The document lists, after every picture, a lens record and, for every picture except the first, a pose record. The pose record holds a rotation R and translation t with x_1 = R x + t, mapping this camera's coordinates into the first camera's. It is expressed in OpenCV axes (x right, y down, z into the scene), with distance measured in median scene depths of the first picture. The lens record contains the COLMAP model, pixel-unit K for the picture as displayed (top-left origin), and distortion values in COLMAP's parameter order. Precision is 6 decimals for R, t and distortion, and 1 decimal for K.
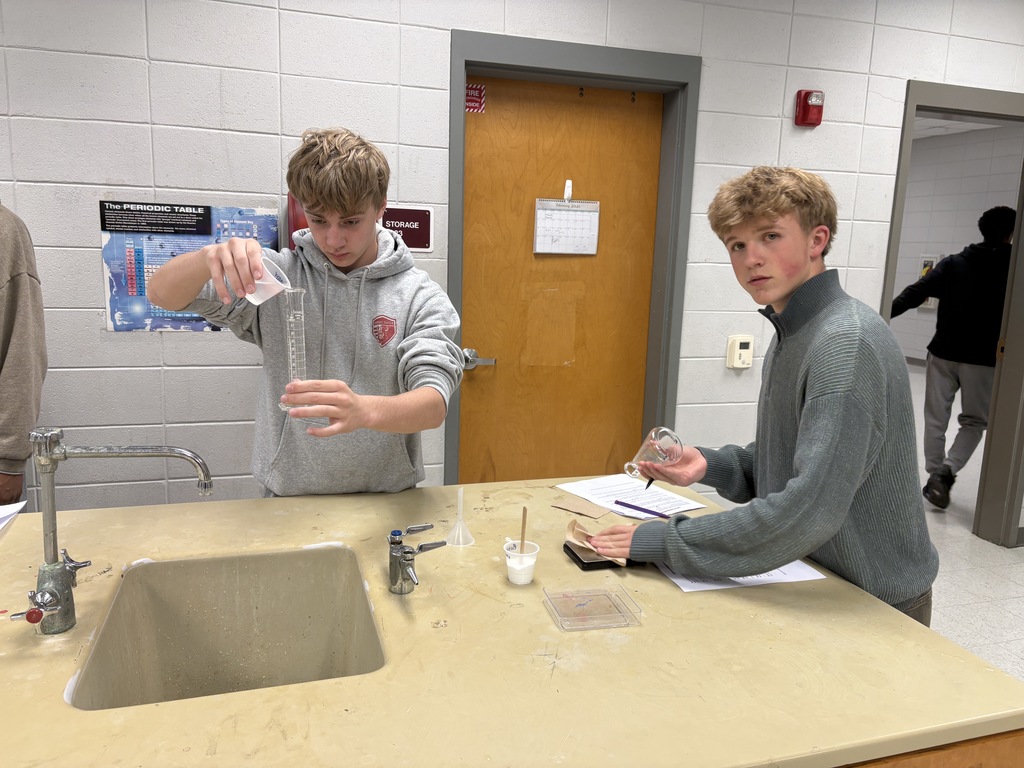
lens RADIAL K [[792.5, 0, 512.0], [0, 792.5, 384.0], [0, 0, 1]] dist [0.044189, -0.053006]
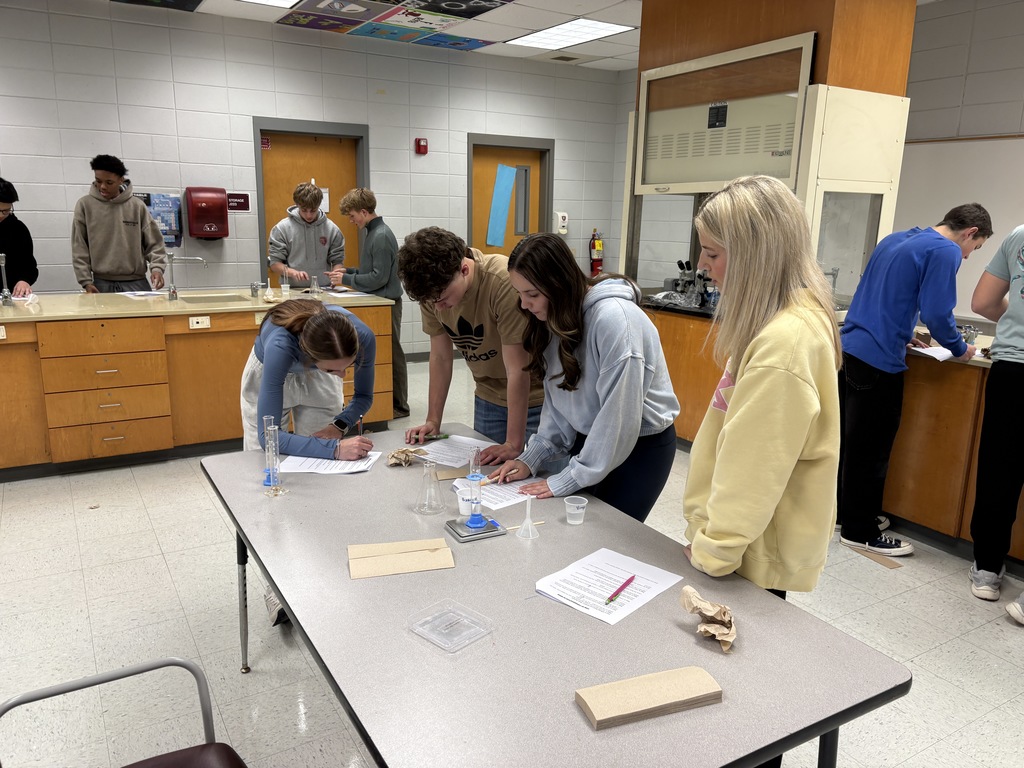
lens RADIAL K [[792.5, 0, 512.0], [0, 792.5, 384.0], [0, 0, 1]] dist [0.044189, -0.053006]
pose [[0.972732, -0.063351, 0.223114, 0.082419], [0.053986, 0.997395, 0.047835, 0.241453], [-0.225563, -0.034486, 0.973618, -1.330601]]
